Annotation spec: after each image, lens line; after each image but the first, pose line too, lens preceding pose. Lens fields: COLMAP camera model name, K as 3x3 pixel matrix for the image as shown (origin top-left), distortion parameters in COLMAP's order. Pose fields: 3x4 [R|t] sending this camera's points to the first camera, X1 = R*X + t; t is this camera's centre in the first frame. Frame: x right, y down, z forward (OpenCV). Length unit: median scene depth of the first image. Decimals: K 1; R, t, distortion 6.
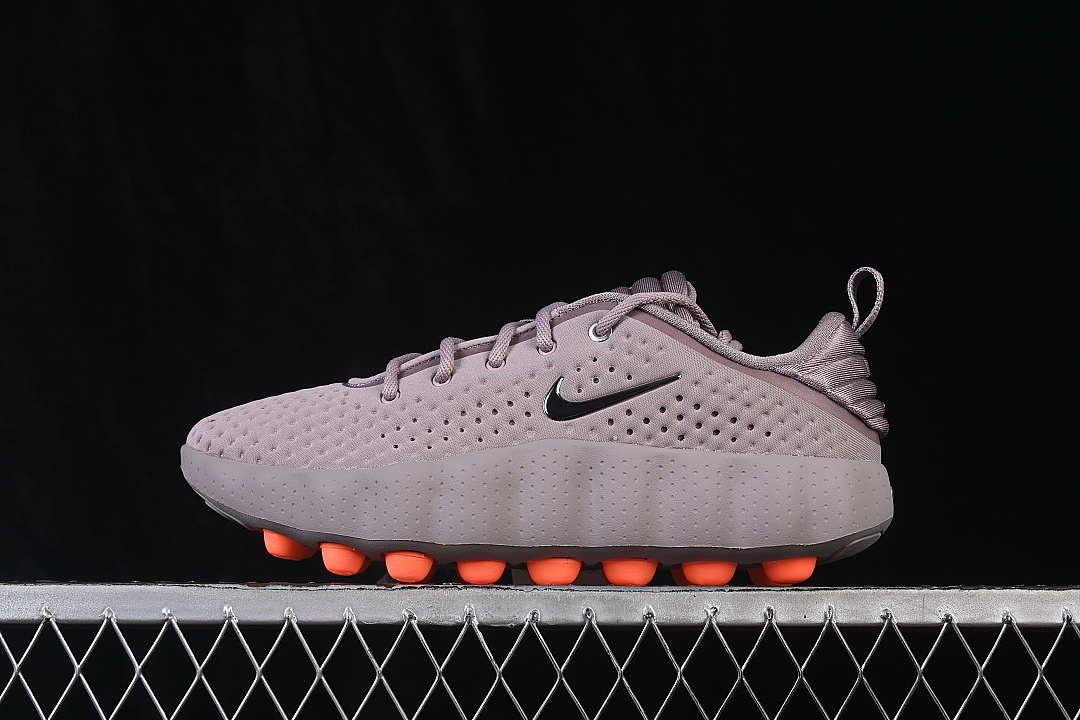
lens RADIAL K [[2248.6, 0, 542.5], [0, 2248.6, 359.5], [0, 0, 1]] dist [0.007544, 0.000000]
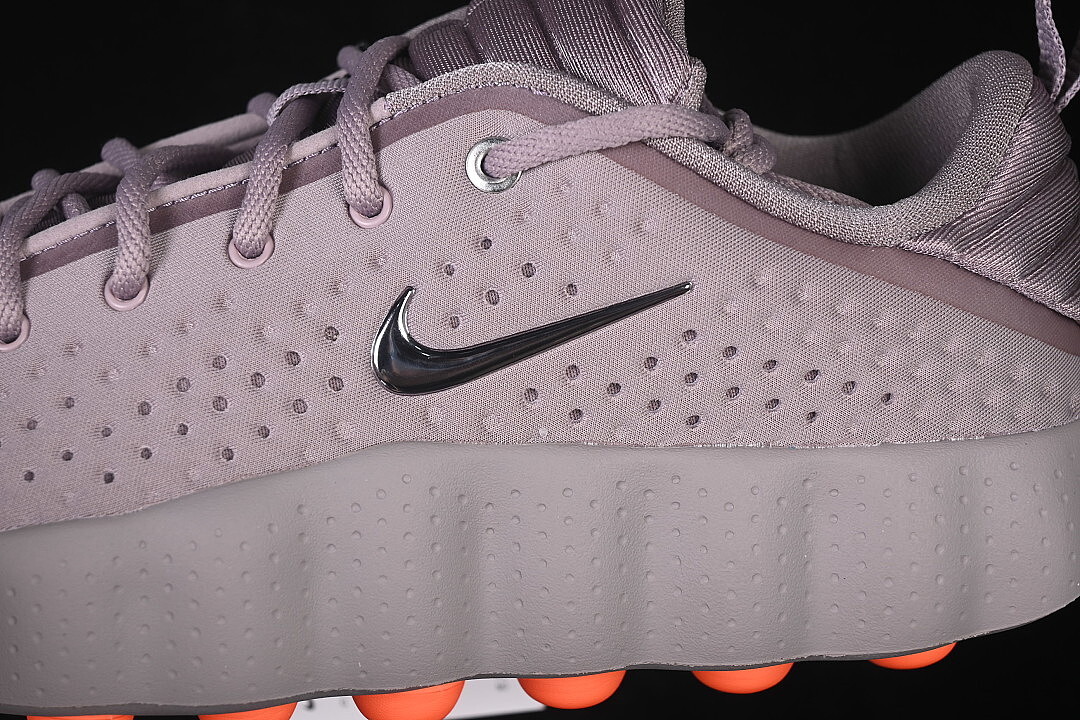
lens RADIAL K [[2248.6, 0, 541.2], [0, 2248.6, 360.3], [0, 0, 1]] dist [0.007544, 0.000000]
pose [[0.994478, -0.060802, 0.085534, -0.003716], [0.027338, 0.937012, 0.348226, -0.127595], [-0.101319, -0.343965, 0.933500, 0.597512]]
